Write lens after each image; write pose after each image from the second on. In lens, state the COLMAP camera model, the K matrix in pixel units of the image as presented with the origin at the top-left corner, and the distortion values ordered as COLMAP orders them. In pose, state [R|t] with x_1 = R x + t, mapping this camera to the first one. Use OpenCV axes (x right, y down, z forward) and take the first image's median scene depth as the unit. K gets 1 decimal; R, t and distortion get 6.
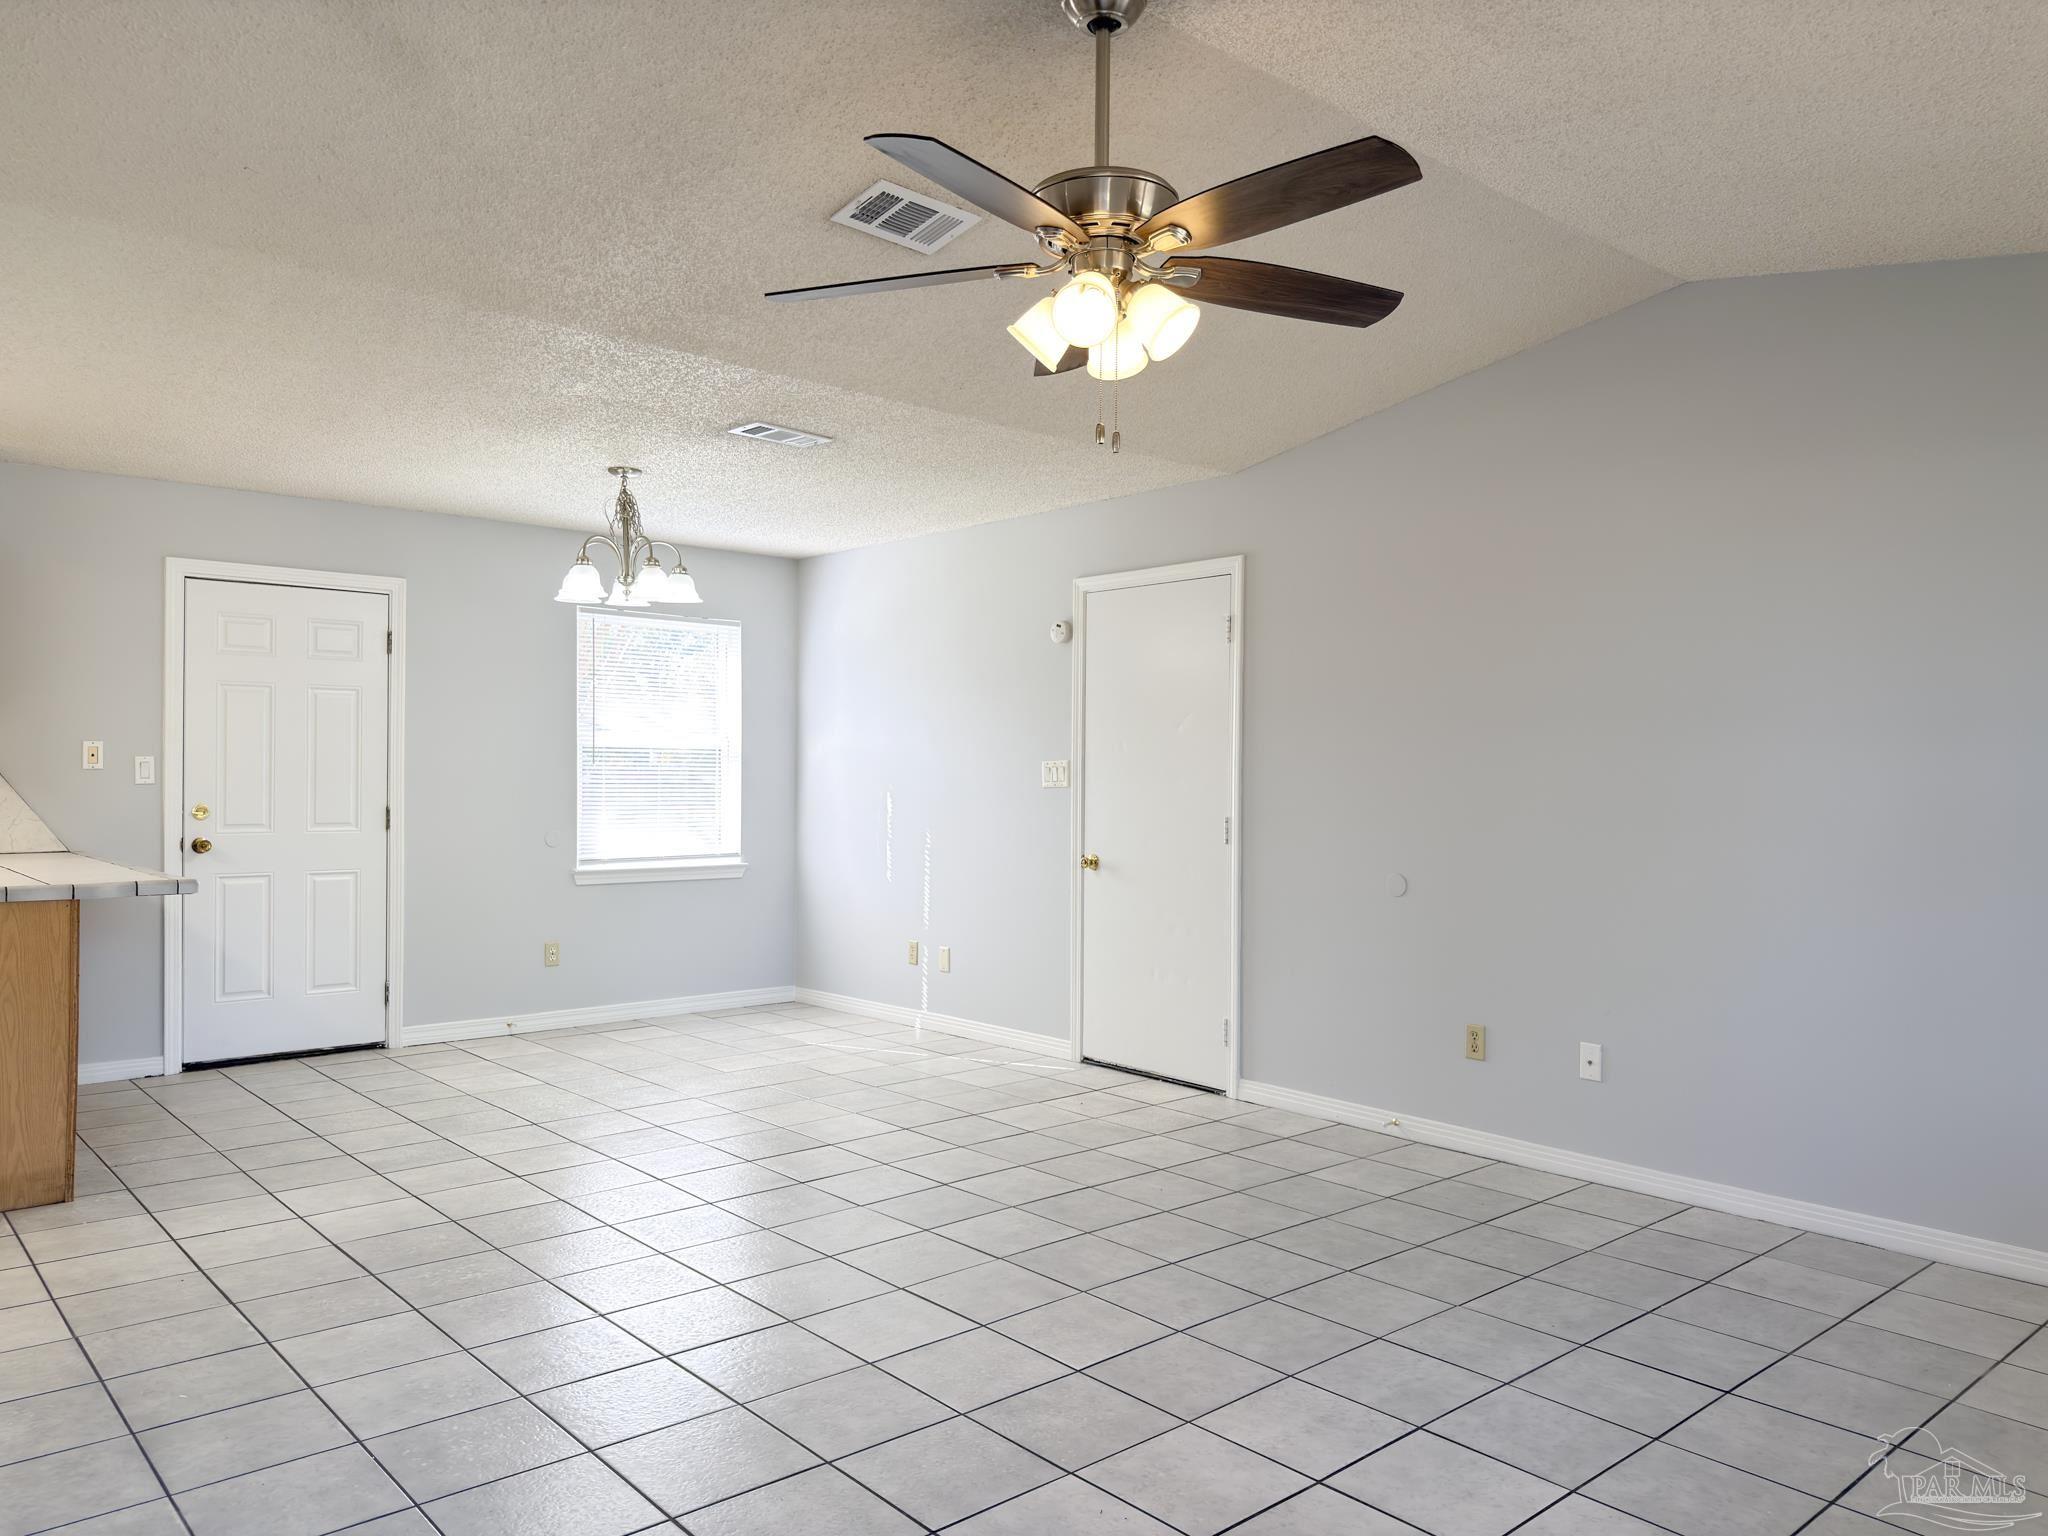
lens RADIAL K [[1453.4, 0, 1024.0], [0, 1453.4, 768.0], [0, 0, 1]] dist [0.063007, -0.114482]
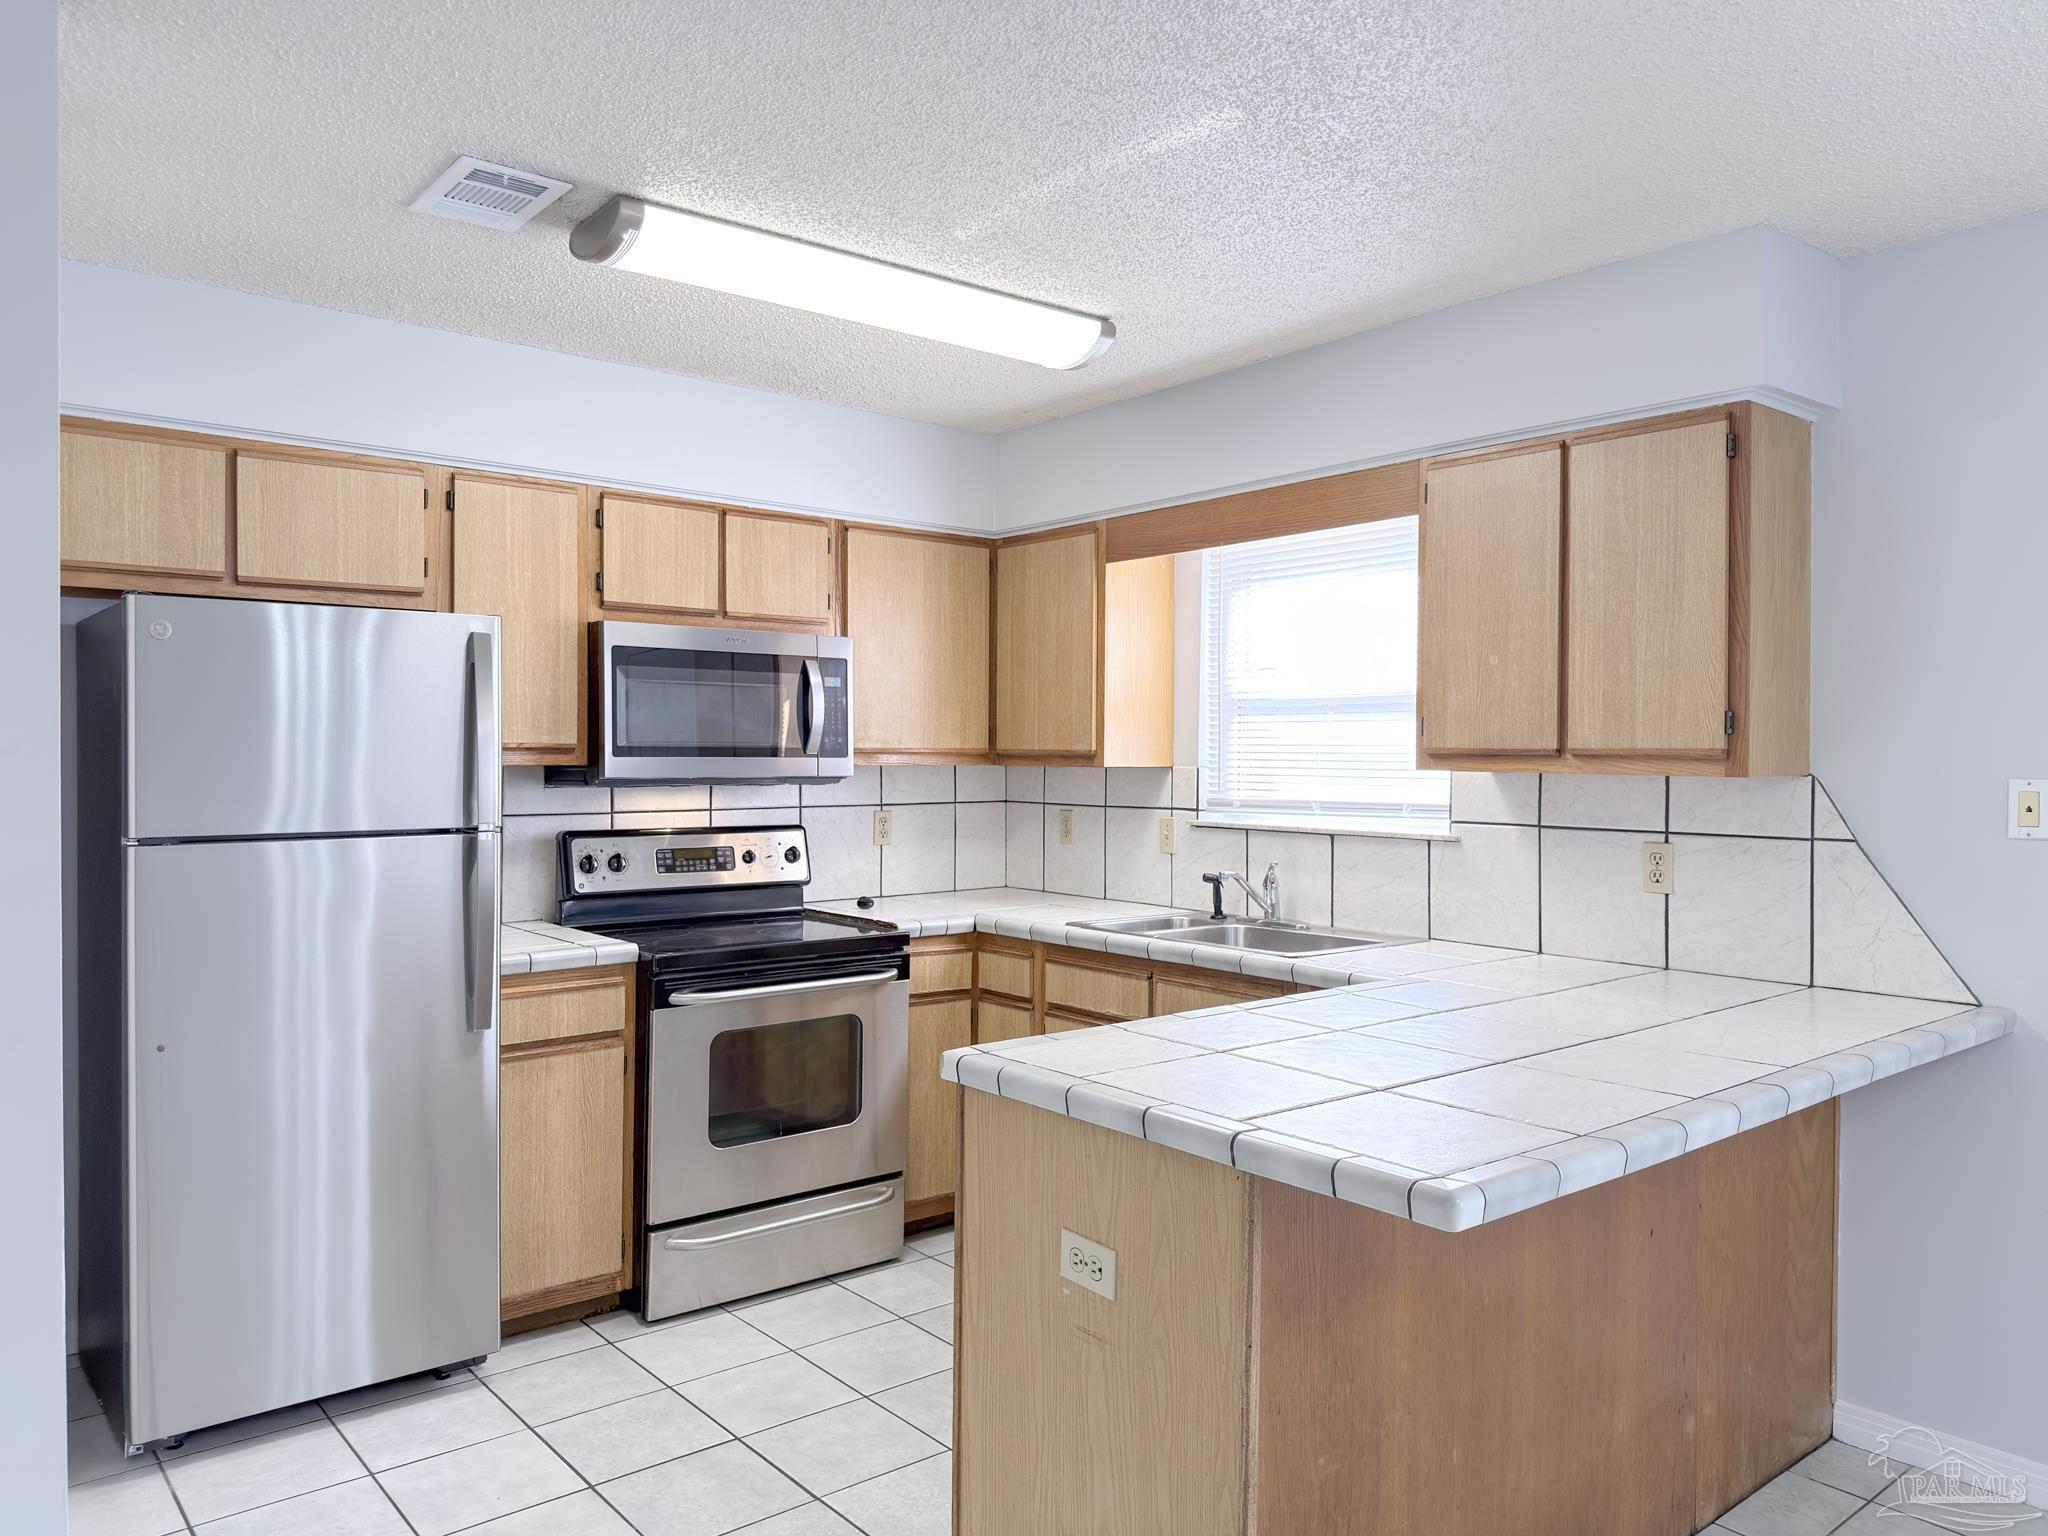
lens RADIAL K [[1453.4, 0, 1024.0], [0, 1453.4, 768.0], [0, 0, 1]] dist [0.063007, -0.114482]
pose [[-0.030359, 0.006711, -0.999517, -0.147711], [-0.002640, 0.999973, 0.006794, -0.023635], [0.999536, 0.002845, -0.030340, 0.662349]]
